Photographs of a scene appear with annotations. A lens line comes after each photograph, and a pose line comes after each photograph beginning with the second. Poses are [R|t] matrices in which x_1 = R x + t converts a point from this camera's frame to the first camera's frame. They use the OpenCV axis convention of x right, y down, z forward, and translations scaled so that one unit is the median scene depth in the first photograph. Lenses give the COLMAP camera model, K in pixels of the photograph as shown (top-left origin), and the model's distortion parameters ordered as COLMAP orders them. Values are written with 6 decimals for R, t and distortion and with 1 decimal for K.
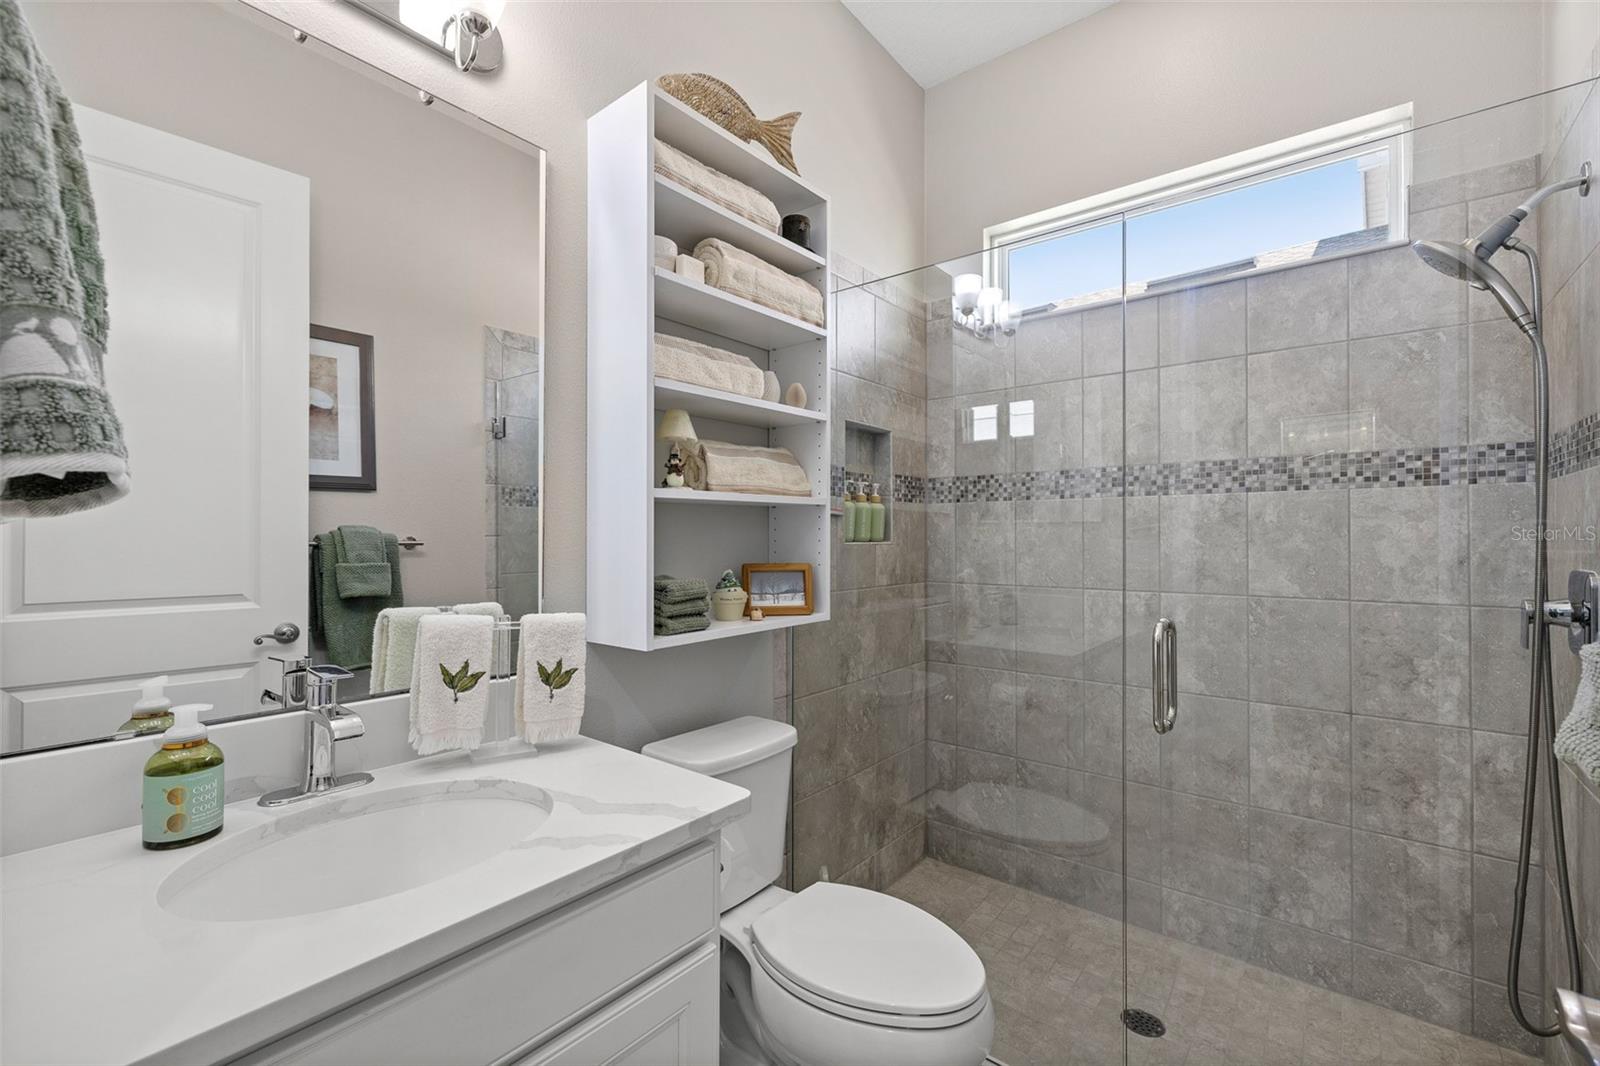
lens RADIAL K [[672.2, 0, 793.7], [0, 672.2, 528.7], [0, 0, 1]] dist [-0.000048, 0.000220]
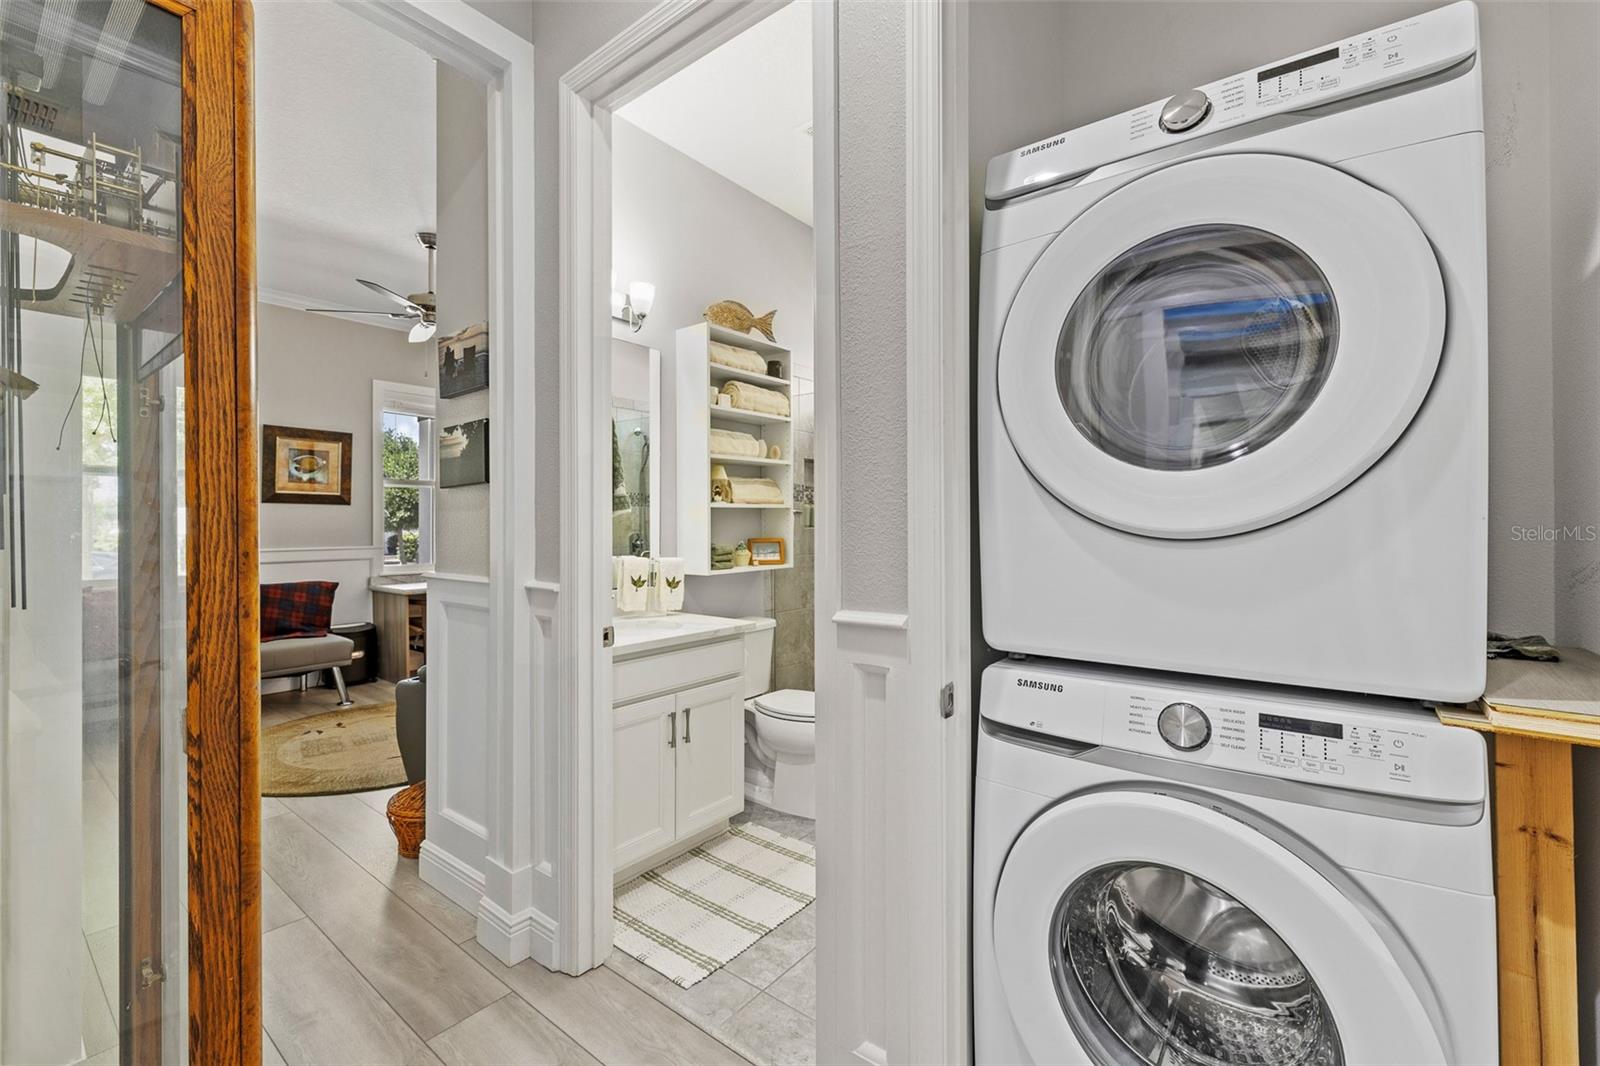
lens RADIAL K [[672.2, 0, 793.7], [0, 672.2, 528.7], [0, 0, 1]] dist [-0.000048, 0.000220]
pose [[0.999848, -0.004977, 0.016735, 0.025810], [0.004672, 0.999823, 0.018245, -0.011832], [-0.016823, -0.018164, 0.999693, -1.037364]]
